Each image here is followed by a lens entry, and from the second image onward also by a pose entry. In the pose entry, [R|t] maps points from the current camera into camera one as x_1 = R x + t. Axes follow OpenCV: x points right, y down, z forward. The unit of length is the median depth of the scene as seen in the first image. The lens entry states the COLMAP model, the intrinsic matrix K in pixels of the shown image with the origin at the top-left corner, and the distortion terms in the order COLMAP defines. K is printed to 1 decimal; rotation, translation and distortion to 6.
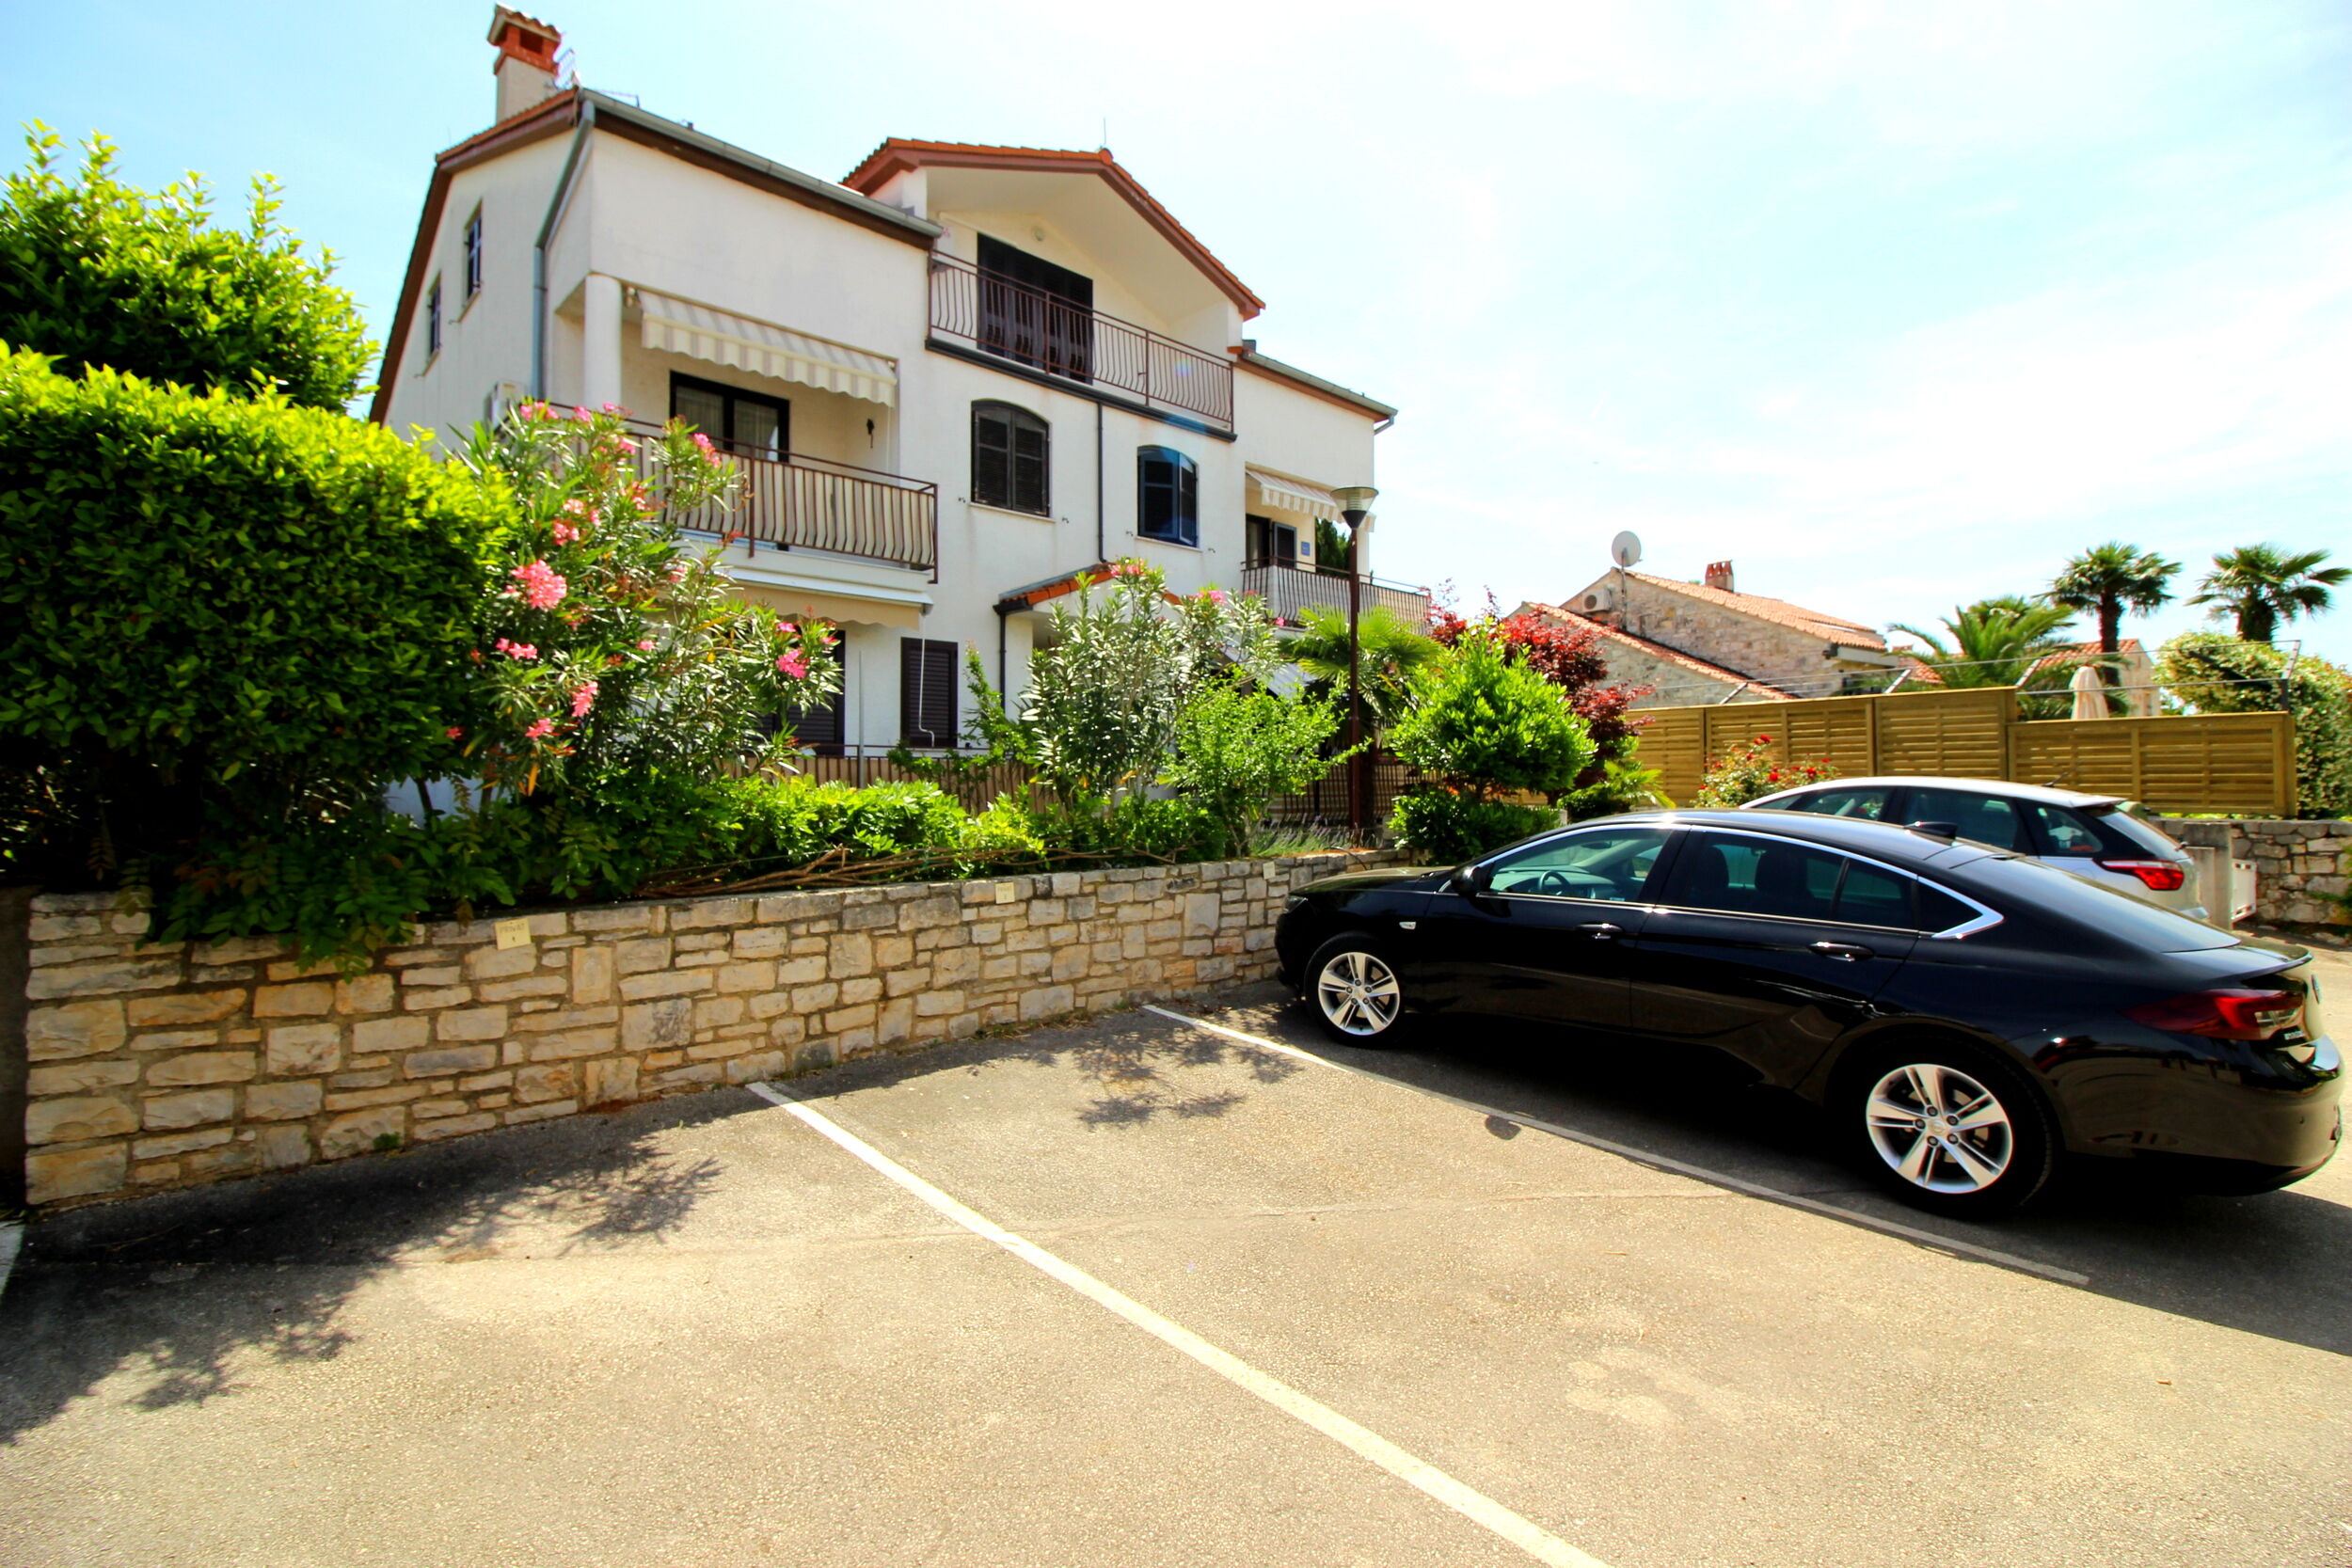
lens RADIAL K [[1089.7, 0, 1180.1], [0, 1089.7, 766.2], [0, 0, 1]] dist [-0.008147, -0.003775]
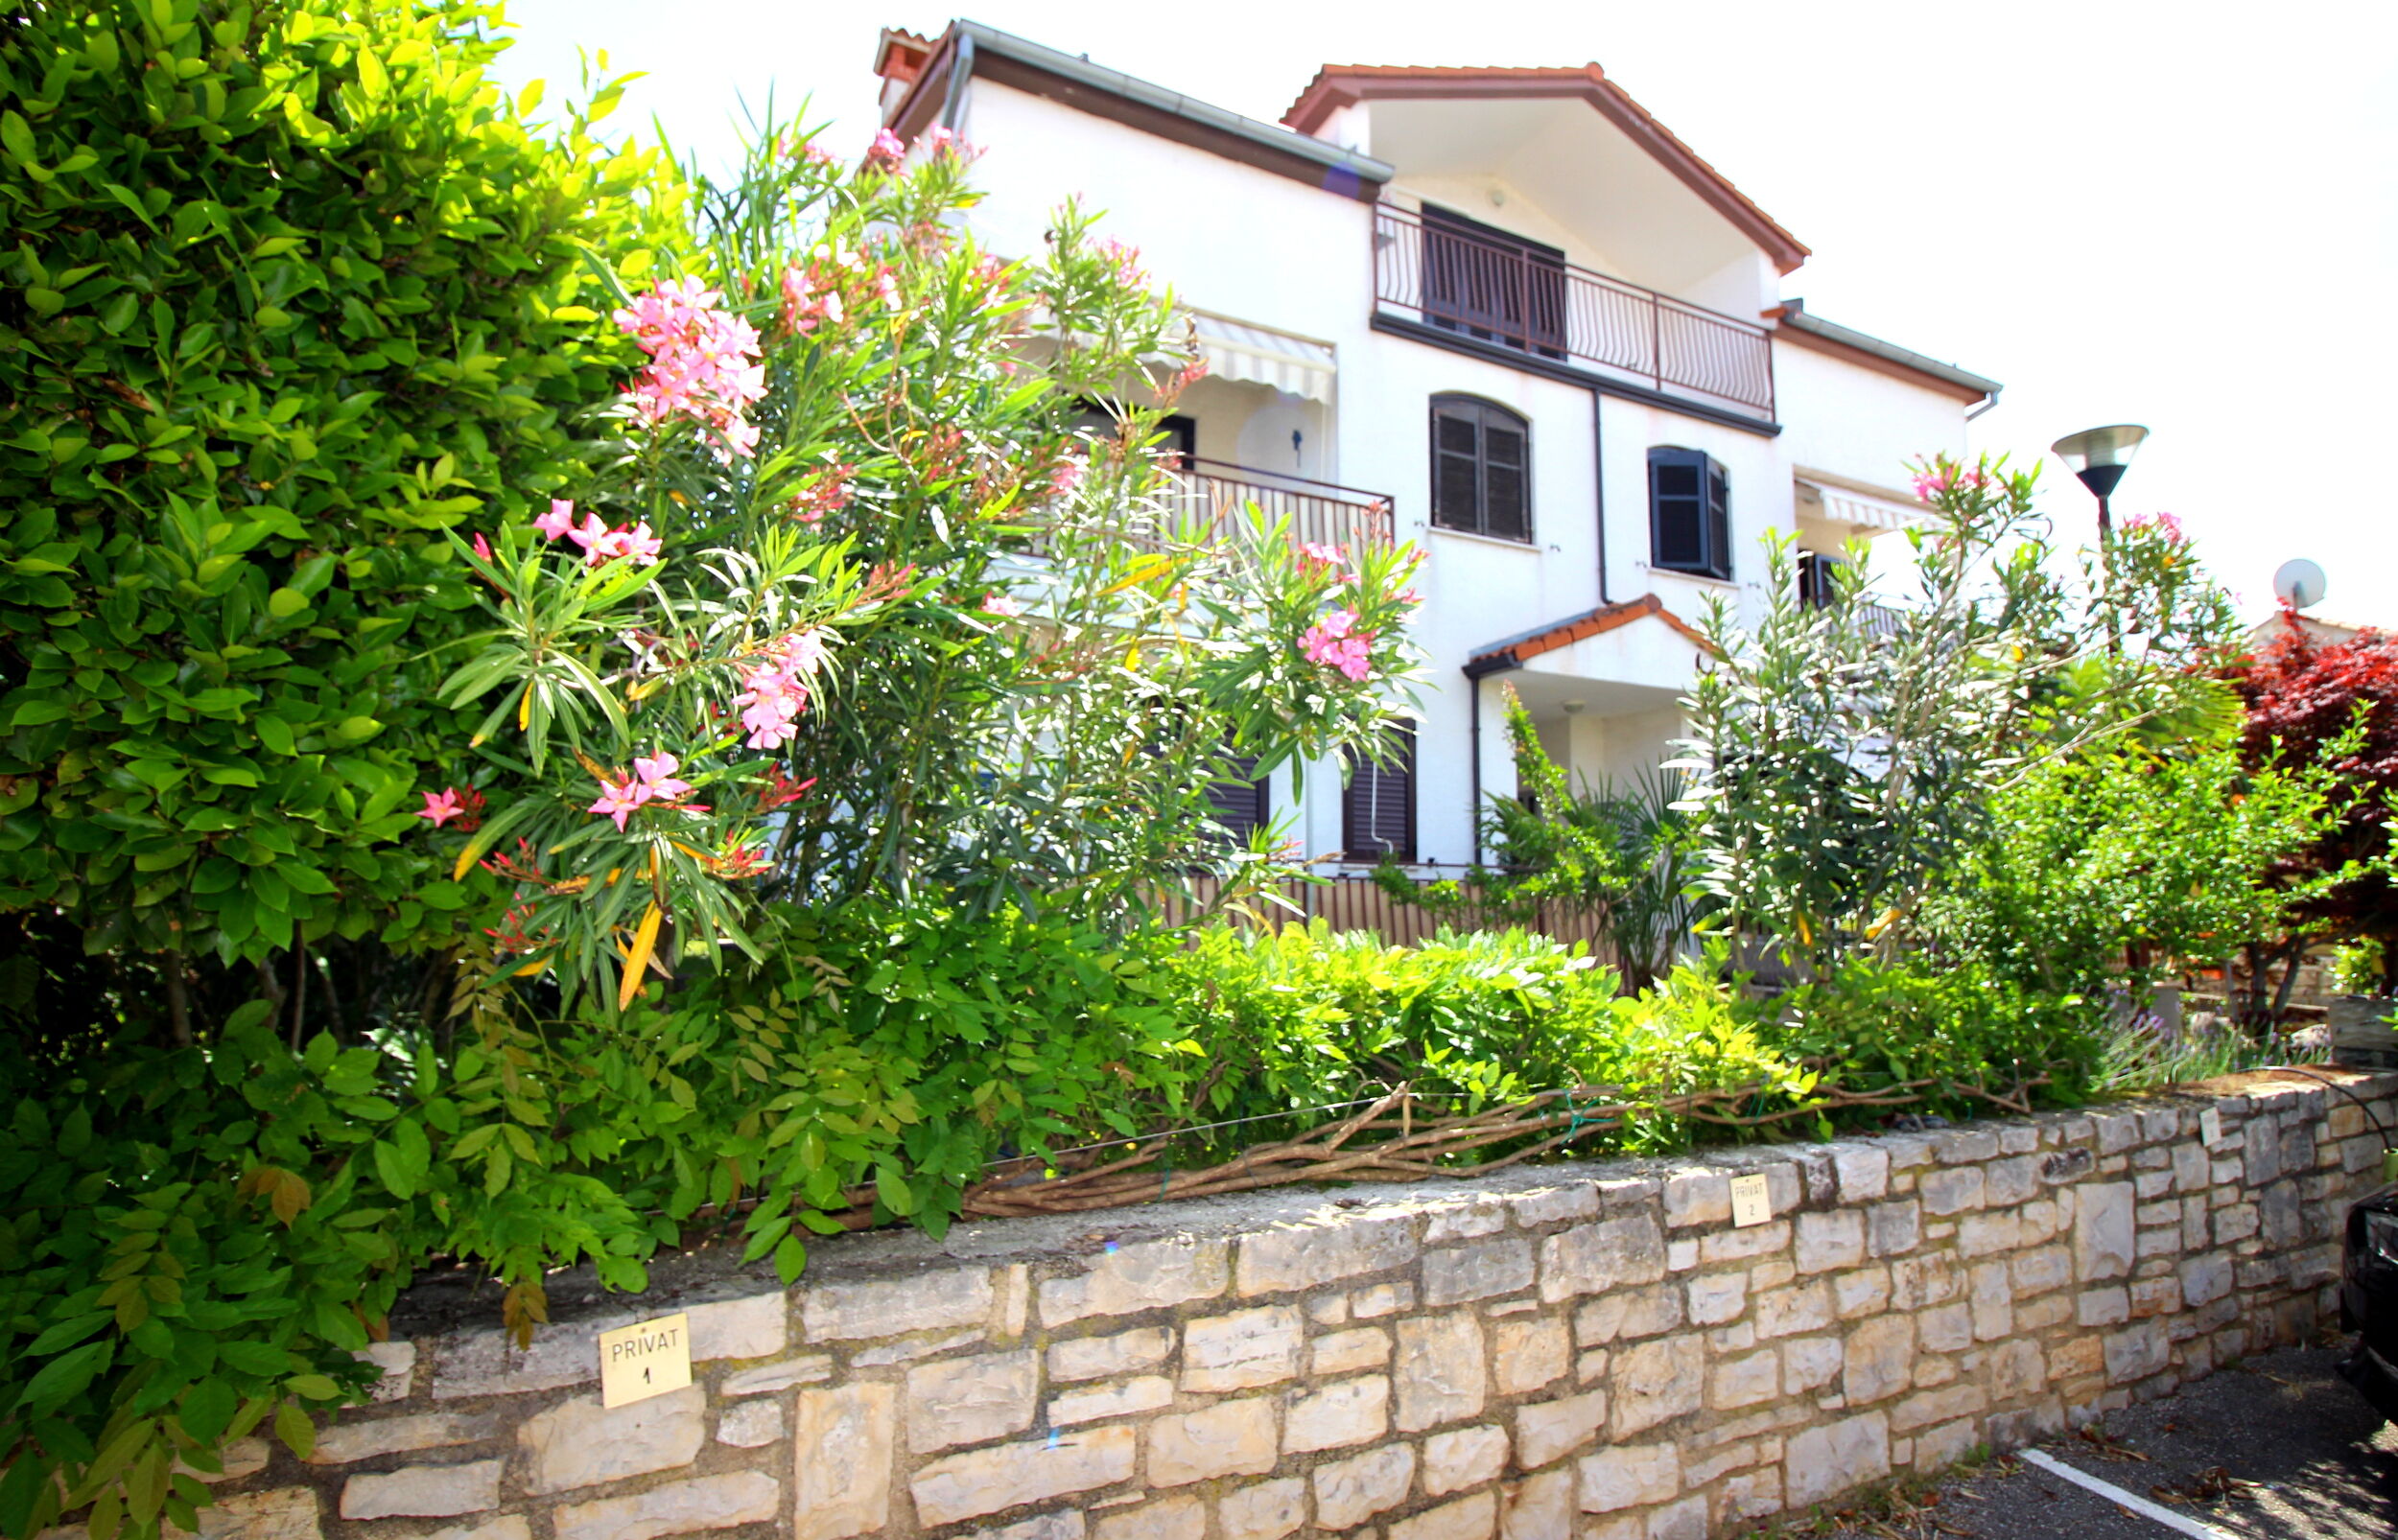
lens RADIAL K [[1131.2, 0, 1194.3], [0, 1131.2, 776.8], [0, 0, 1]] dist [-0.010164, -0.000562]
pose [[0.952806, -0.020889, -0.302859, -0.203554], [-0.008327, 0.995456, -0.094858, -0.005393], [0.303464, 0.092903, 0.948303, 0.433869]]
